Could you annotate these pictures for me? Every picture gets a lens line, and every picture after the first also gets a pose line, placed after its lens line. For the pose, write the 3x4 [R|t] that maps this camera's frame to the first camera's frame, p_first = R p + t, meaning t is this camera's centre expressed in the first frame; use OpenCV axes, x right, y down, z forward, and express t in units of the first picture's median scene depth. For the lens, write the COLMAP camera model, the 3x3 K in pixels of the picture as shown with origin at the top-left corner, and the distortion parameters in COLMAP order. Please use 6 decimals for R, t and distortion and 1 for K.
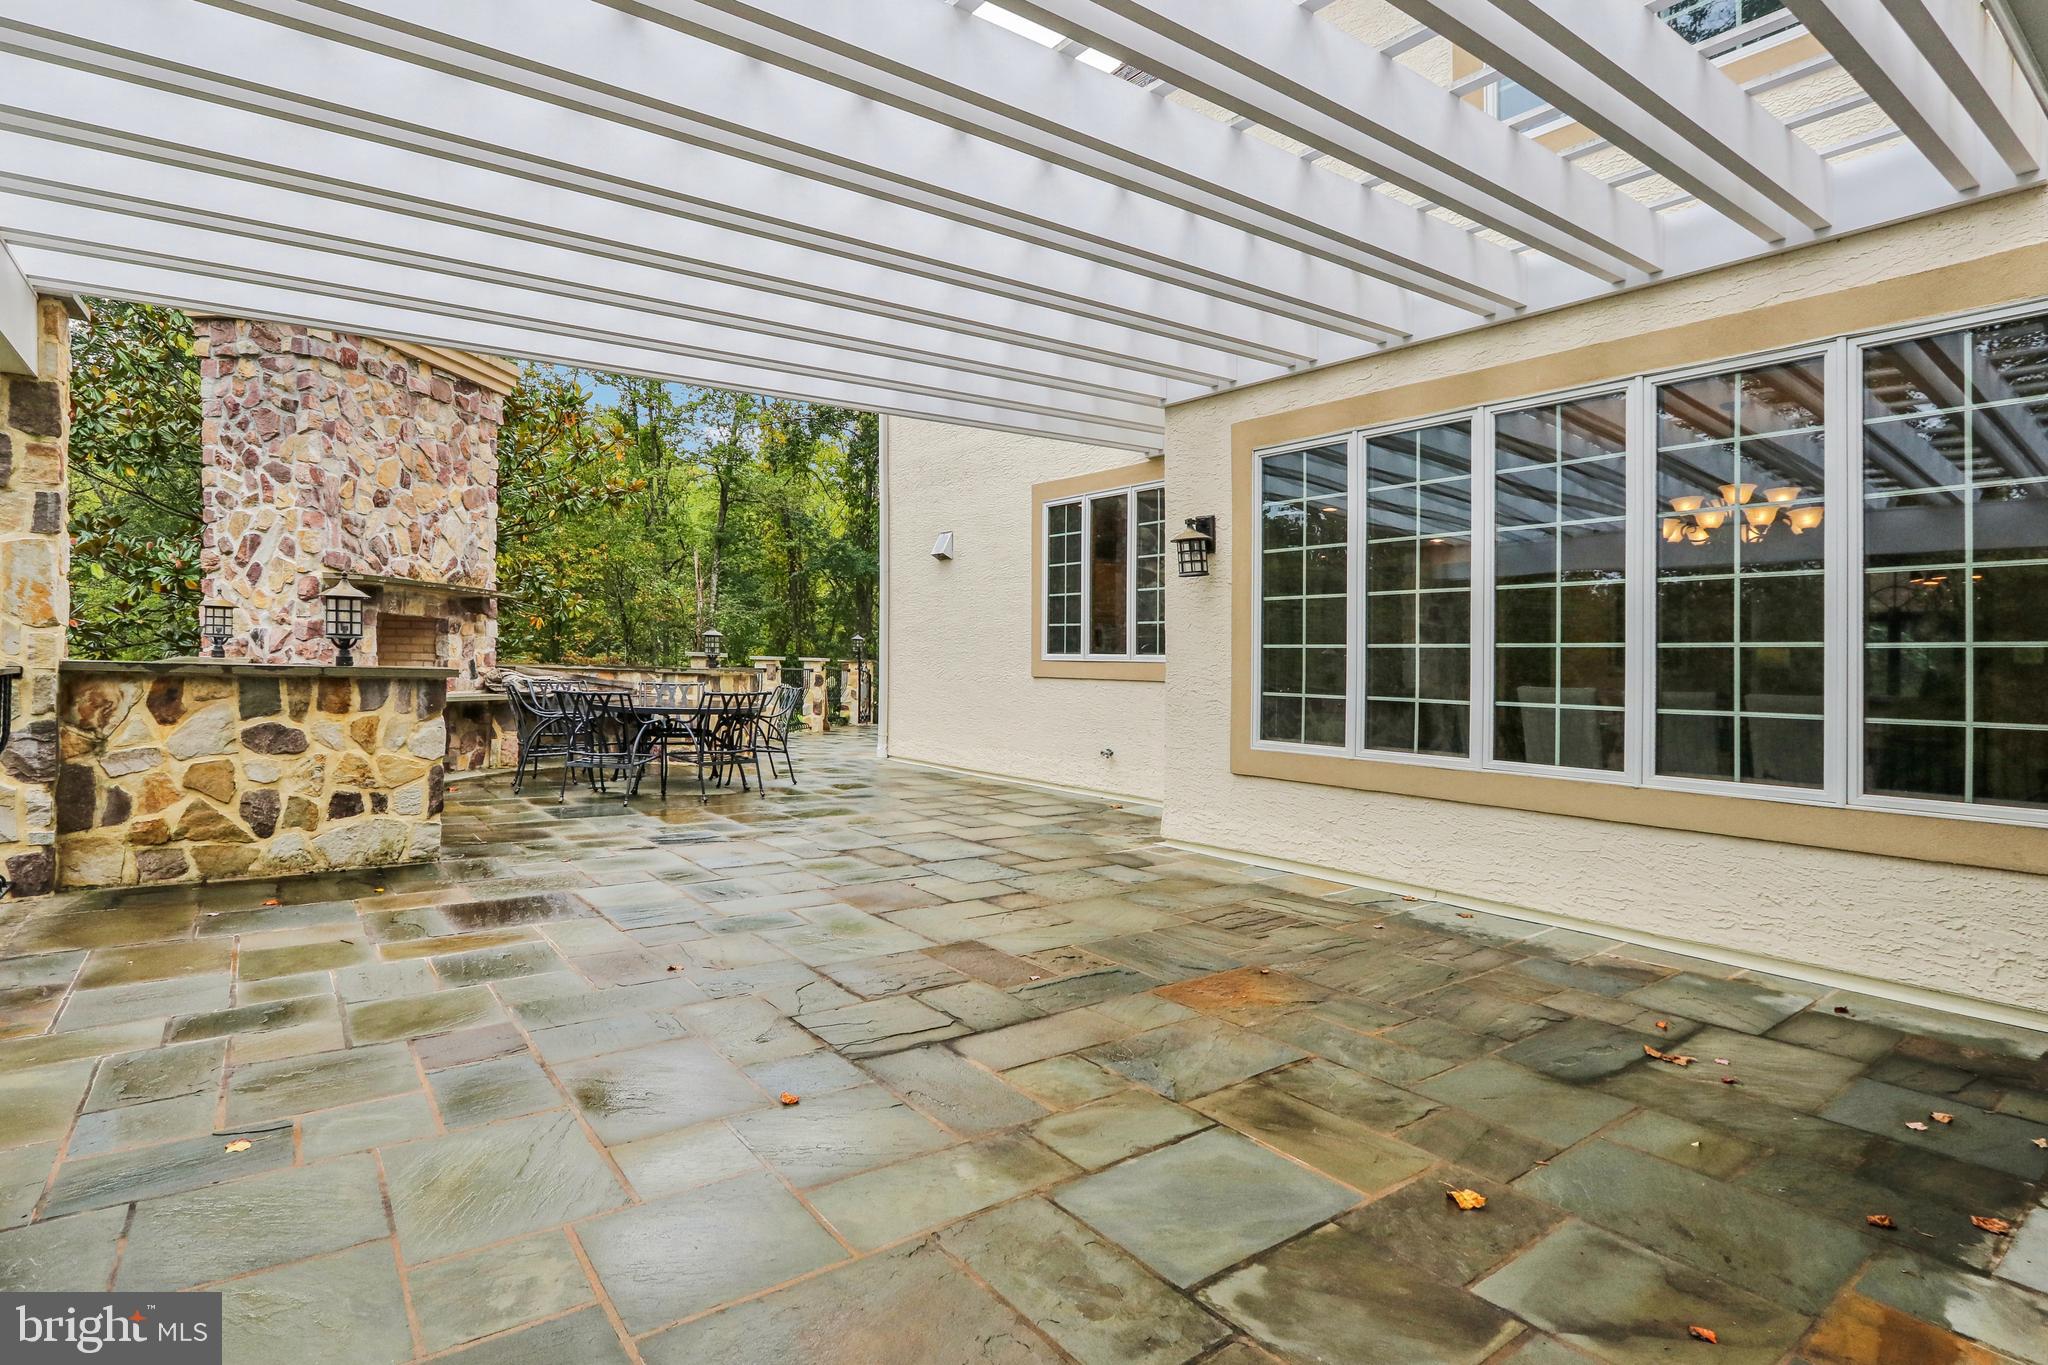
lens RADIAL K [[1052.7, 0, 1020.3], [0, 1052.7, 676.0], [0, 0, 1]] dist [-0.002738, -0.002248]
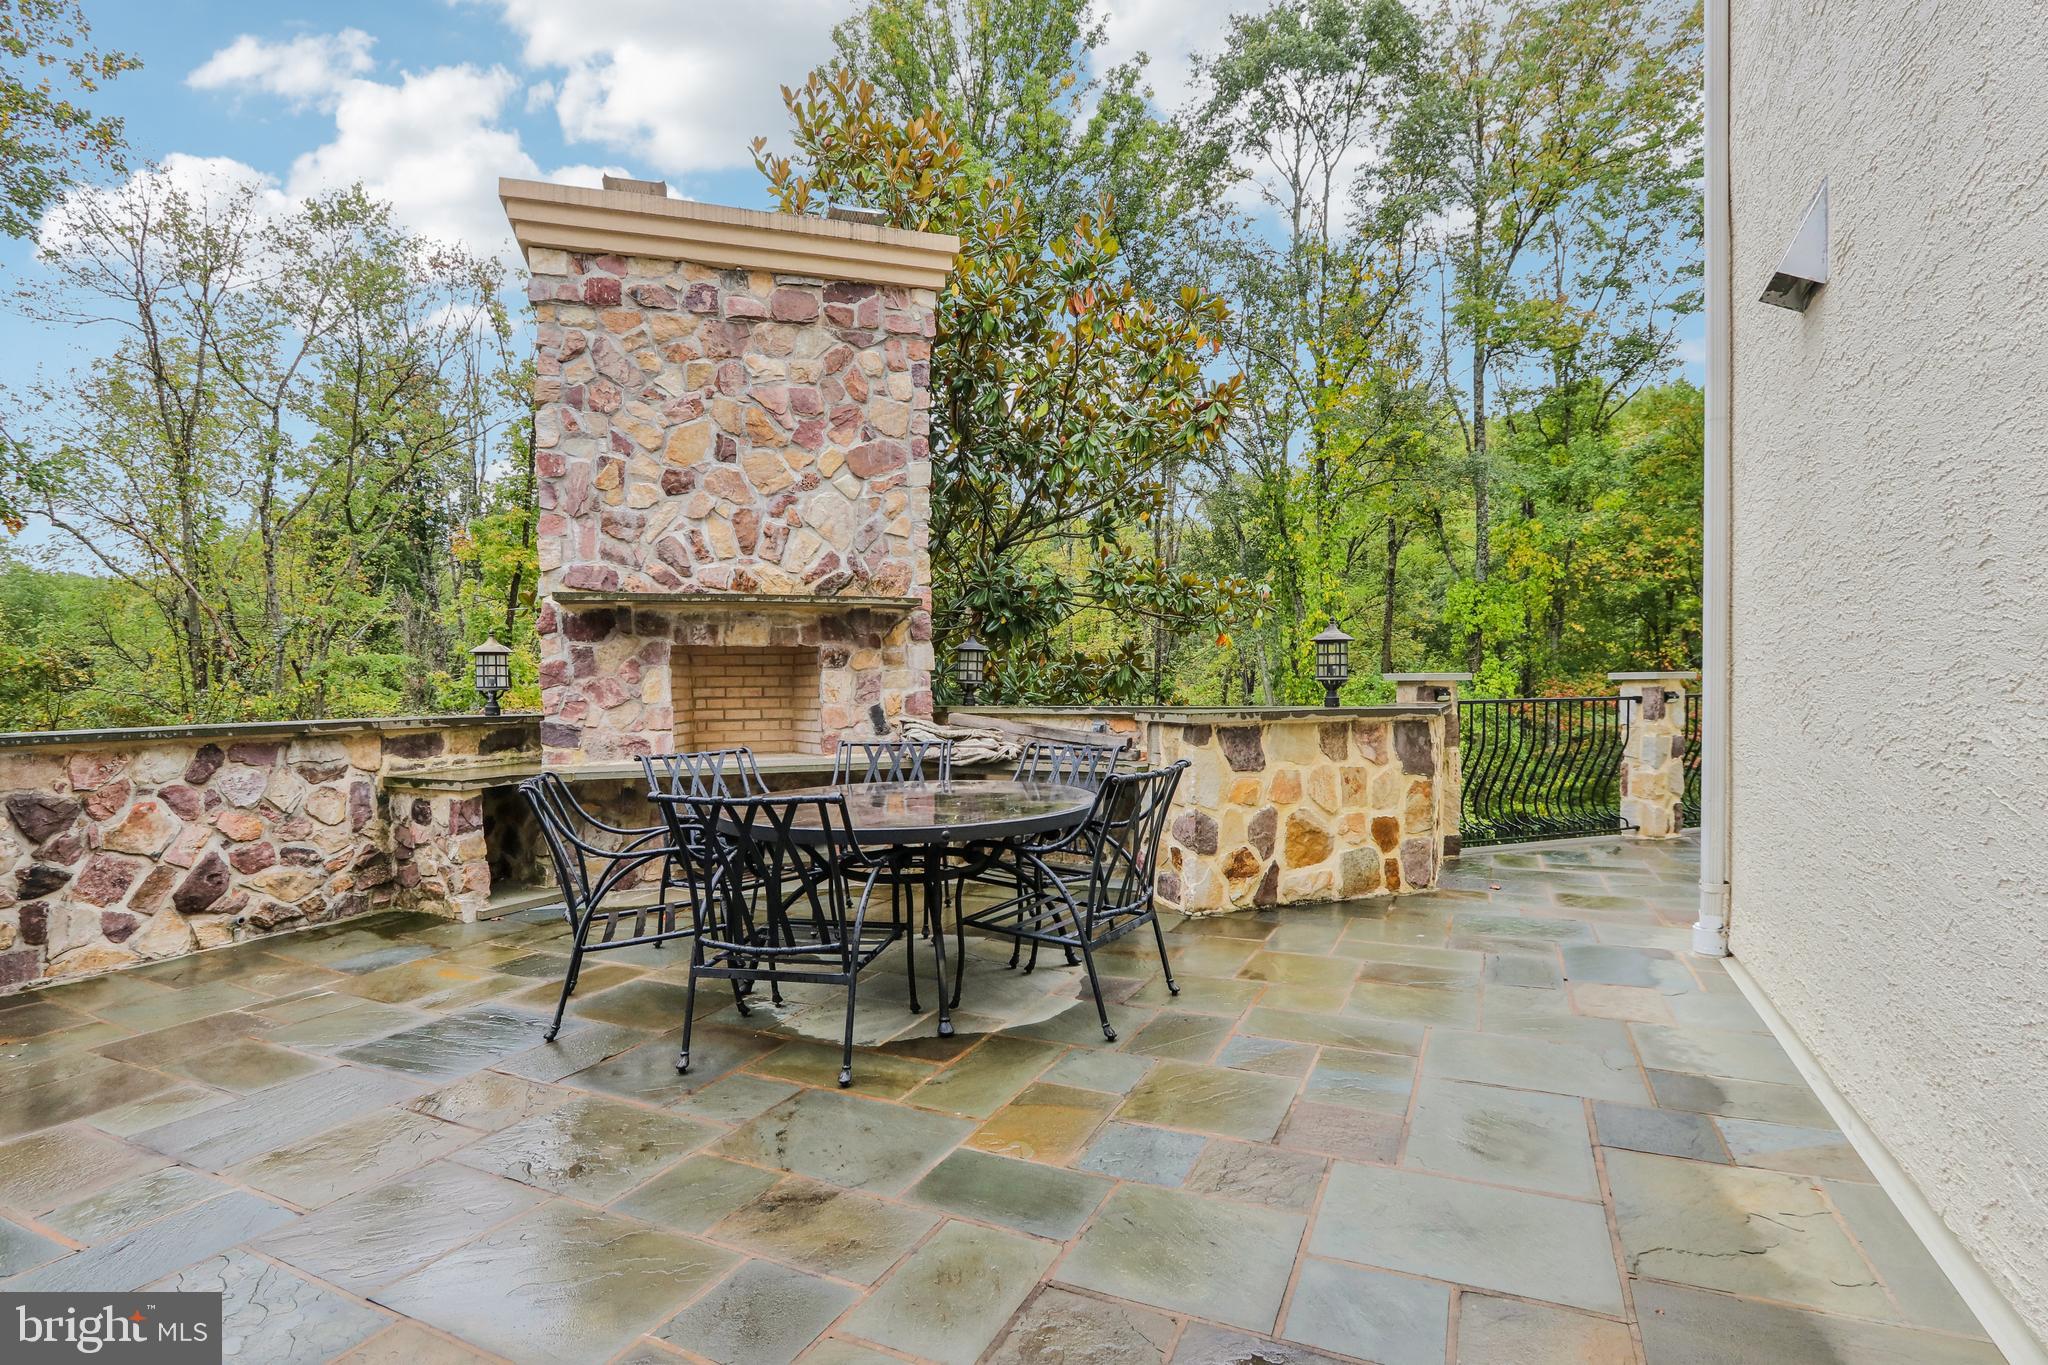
lens RADIAL K [[1052.7, 0, 1018.8], [0, 1052.7, 698.8], [0, 0, 1]] dist [-0.002738, -0.002248]
pose [[0.465244, -0.001784, -0.885181, 0.111993], [0.017754, 0.999816, 0.007317, -0.024761], [0.885005, -0.019120, 0.465190, 0.837256]]
